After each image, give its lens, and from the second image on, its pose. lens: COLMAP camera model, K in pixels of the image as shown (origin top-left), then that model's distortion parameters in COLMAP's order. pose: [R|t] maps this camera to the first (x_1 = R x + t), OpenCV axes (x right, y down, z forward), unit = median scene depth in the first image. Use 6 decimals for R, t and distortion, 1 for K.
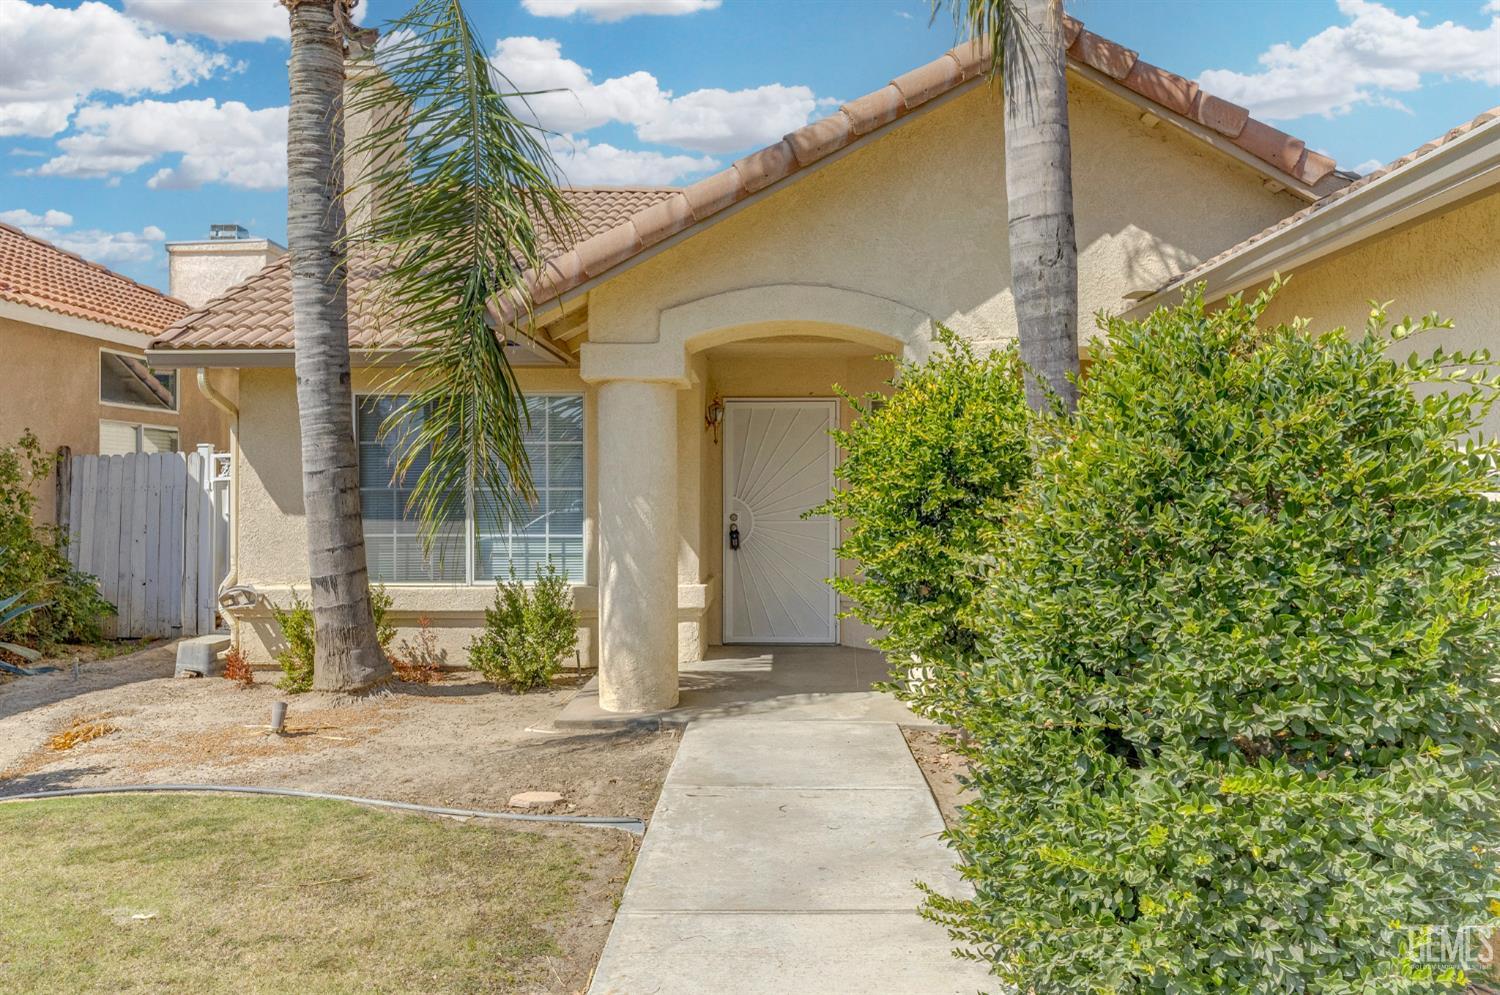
lens RADIAL K [[1066.1, 0, 755.2], [0, 1066.1, 496.2], [0, 0, 1]] dist [-0.000449, -0.004969]
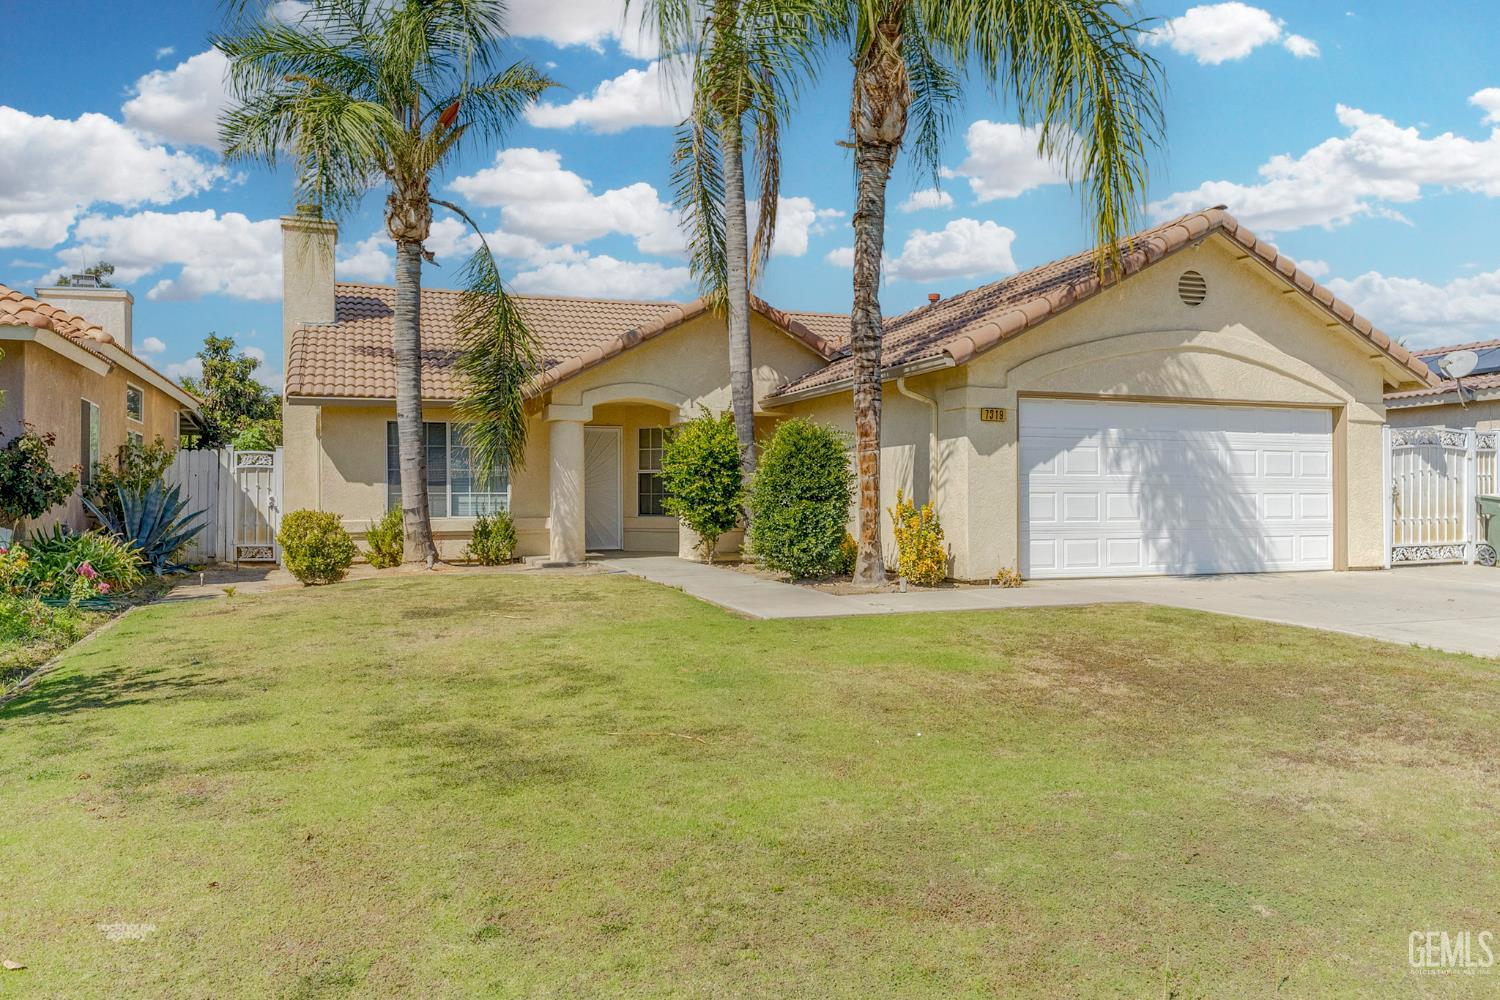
lens RADIAL K [[1066.1, 0, 755.2], [0, 1066.1, 498.7], [0, 0, 1]] dist [-0.000449, -0.004969]
pose [[0.928232, -0.003129, 0.371988, -0.636773], [0.006915, 0.999937, -0.008843, 0.091050], [-0.371937, 0.010781, 0.928196, -1.395089]]
